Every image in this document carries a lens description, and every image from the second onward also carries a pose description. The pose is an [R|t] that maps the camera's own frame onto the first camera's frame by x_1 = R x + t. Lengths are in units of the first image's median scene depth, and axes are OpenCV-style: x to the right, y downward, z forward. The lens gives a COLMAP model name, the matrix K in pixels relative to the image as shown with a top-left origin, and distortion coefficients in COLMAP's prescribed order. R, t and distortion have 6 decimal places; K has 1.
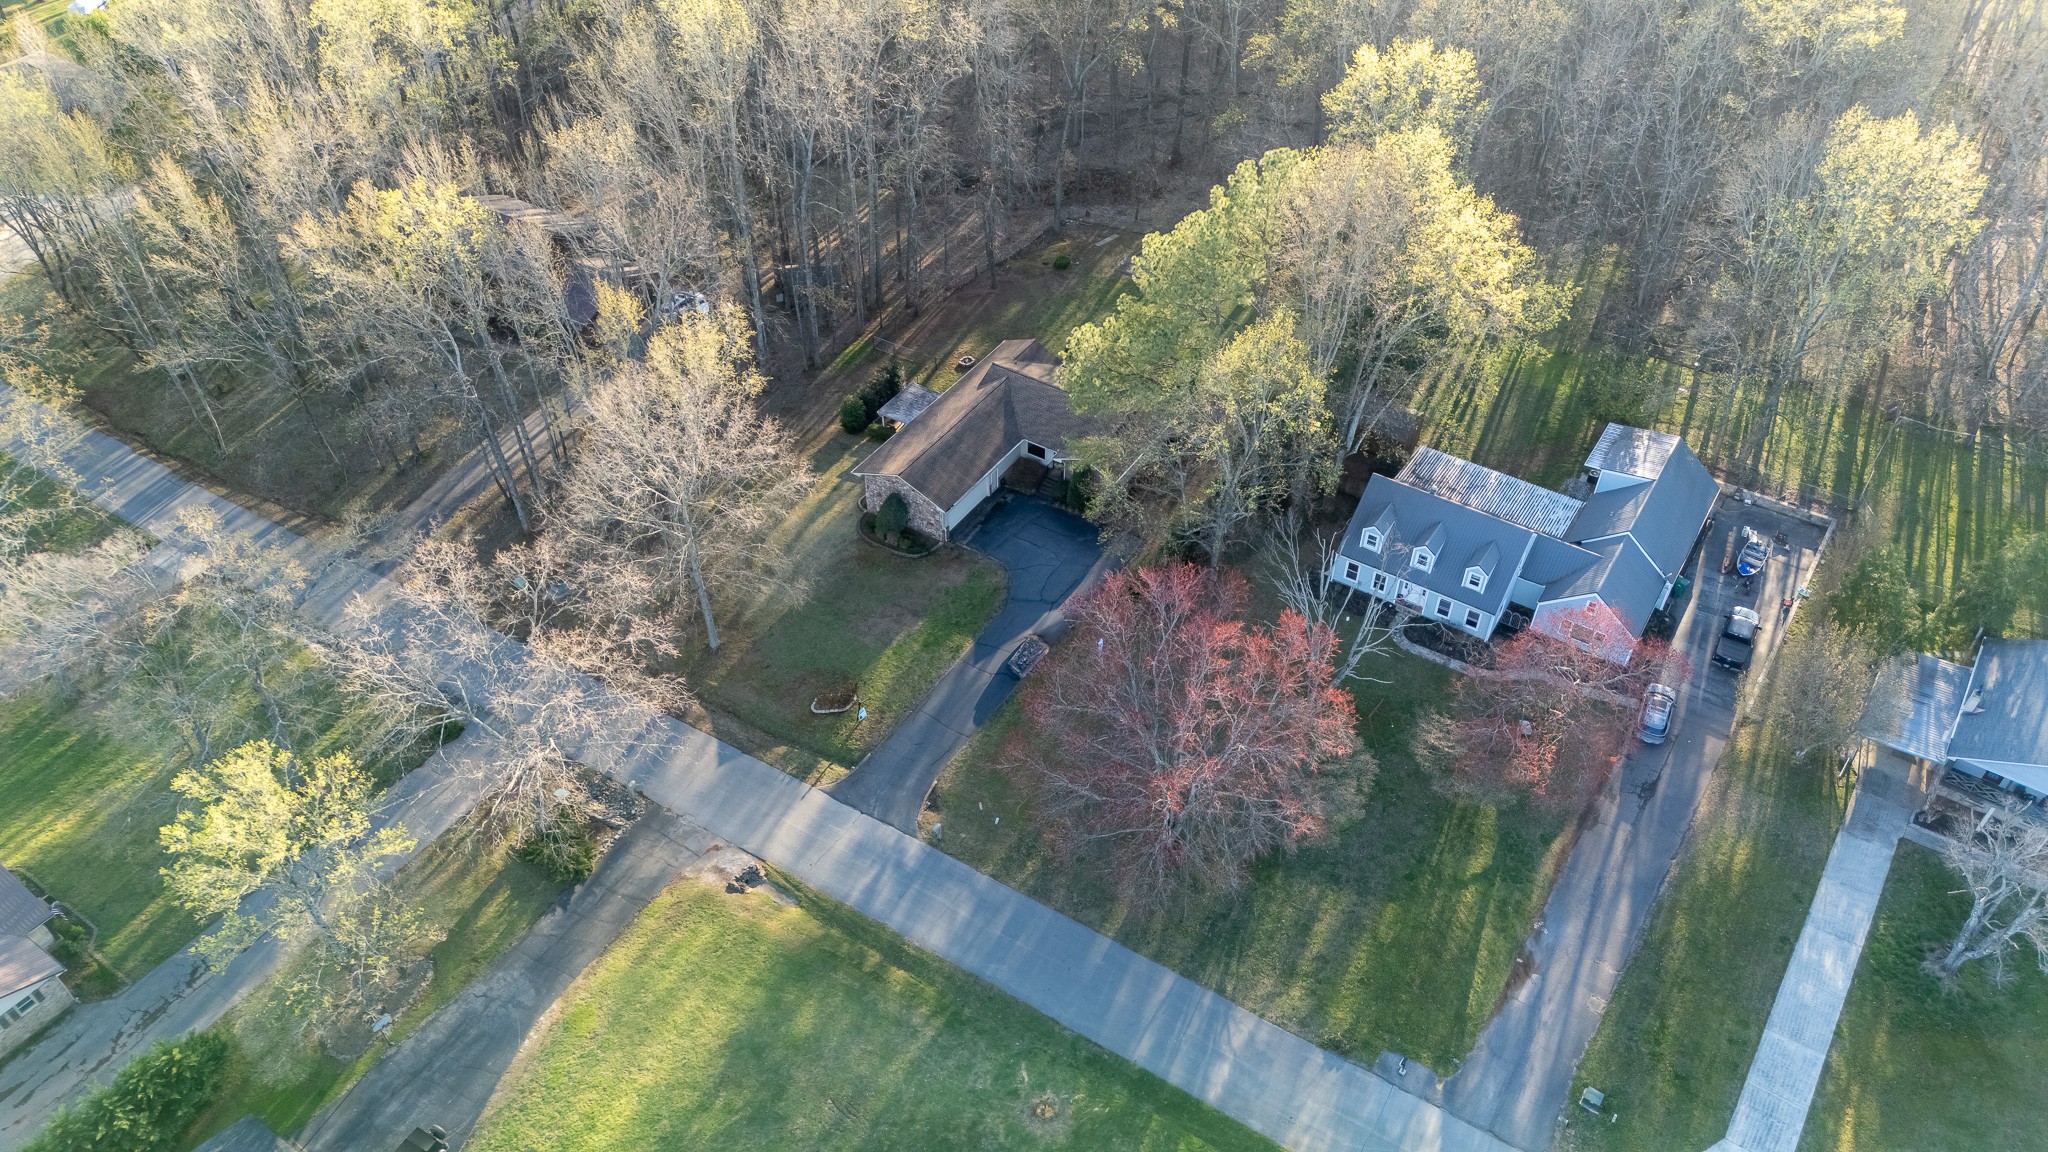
lens RADIAL K [[1490.0, 0, 1035.4], [0, 1490.0, 573.8], [0, 0, 1]] dist [0.090708, -0.098823]
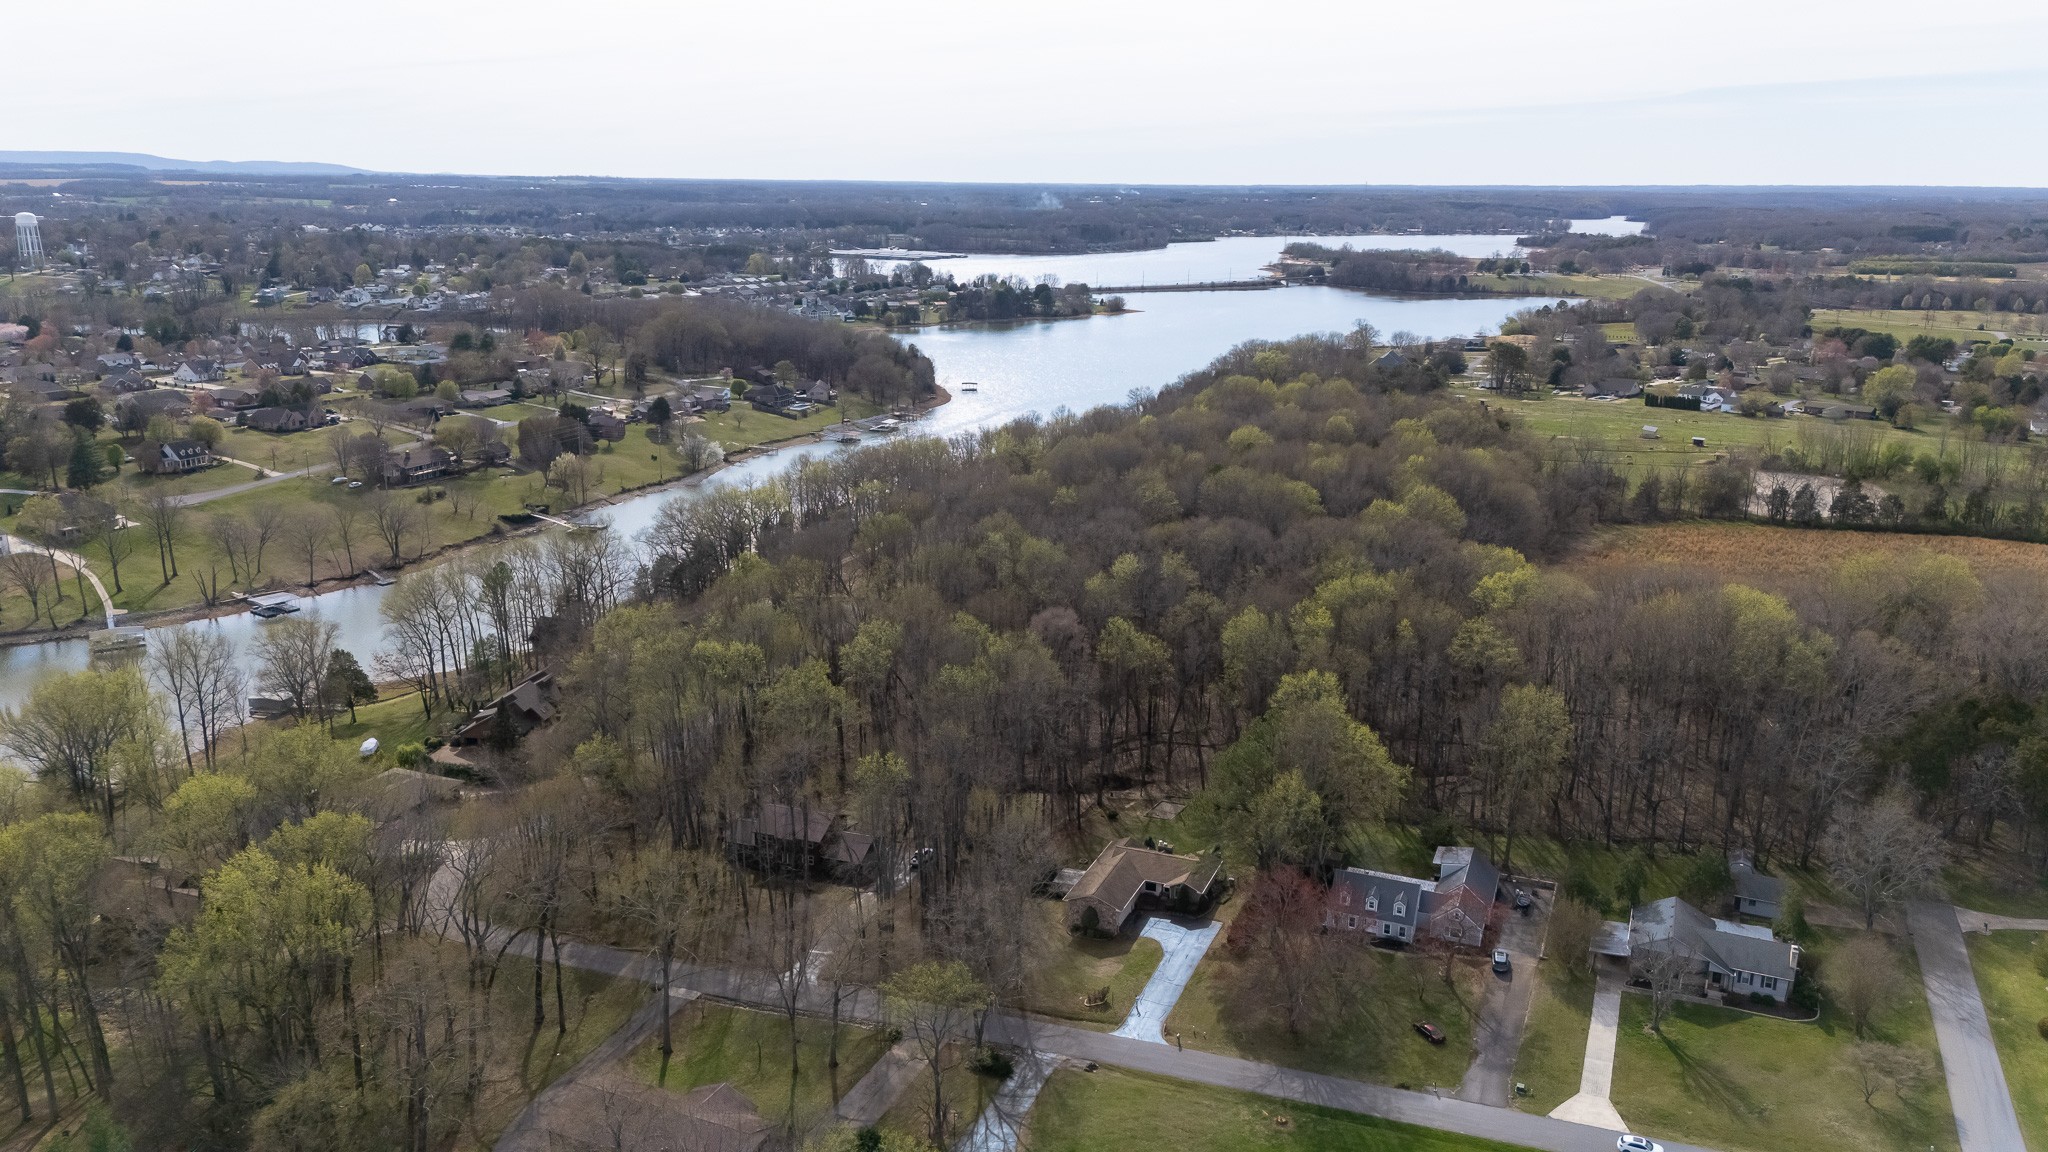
lens RADIAL K [[1490.0, 0, 1035.4], [0, 1490.0, 573.8], [0, 0, 1]] dist [0.090708, -0.098823]
pose [[0.982617, -0.043029, 0.180588, -0.521723], [0.121860, 0.883357, -0.452583, 0.451309], [-0.140049, 0.466722, 0.873245, -0.885110]]
